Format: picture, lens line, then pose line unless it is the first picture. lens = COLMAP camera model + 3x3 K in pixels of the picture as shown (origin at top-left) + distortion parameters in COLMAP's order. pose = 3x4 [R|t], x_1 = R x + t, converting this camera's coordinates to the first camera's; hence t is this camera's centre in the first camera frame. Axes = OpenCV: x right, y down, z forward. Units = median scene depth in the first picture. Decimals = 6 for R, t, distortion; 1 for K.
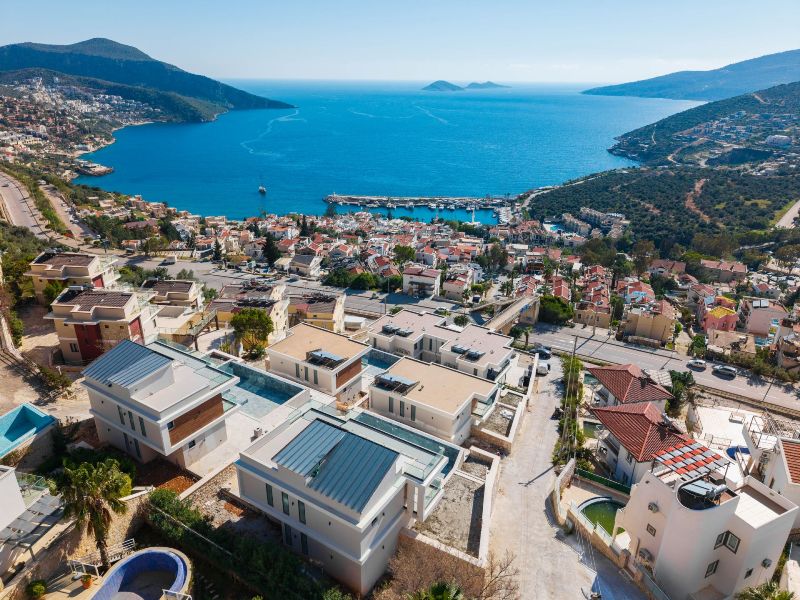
lens RADIAL K [[535.9, 0, 395.4], [0, 535.9, 305.9], [0, 0, 1]] dist [0.020714, -0.016778]
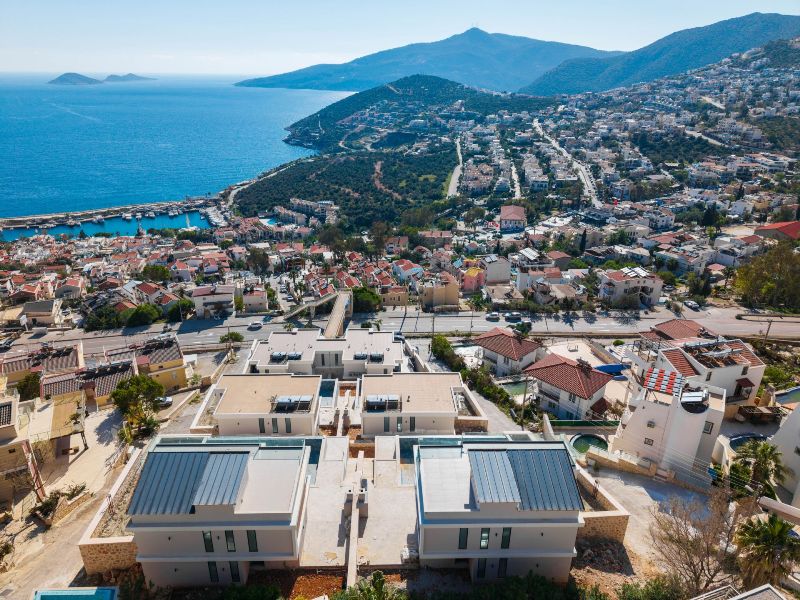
lens RADIAL K [[535.9, 0, 399.1], [0, 535.9, 303.3], [0, 0, 1]] dist [0.020714, -0.016778]
pose [[0.828605, -0.222122, 0.513882, -0.100157], [0.217475, 0.973542, 0.070142, -0.022502], [-0.515866, 0.053637, 0.854988, 0.025137]]
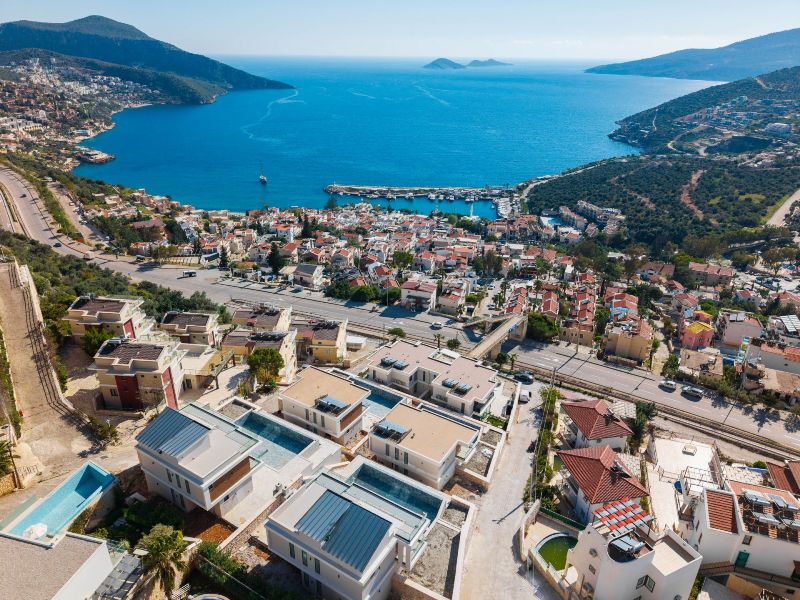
lens RADIAL K [[535.9, 0, 395.3], [0, 535.9, 306.7], [0, 0, 1]] dist [0.020714, -0.016778]
pose [[0.999999, 0.001345, -0.000600, 0.002104], [-0.001321, 0.999240, 0.038970, -0.038781], [0.000652, -0.038969, 0.999240, -0.037267]]
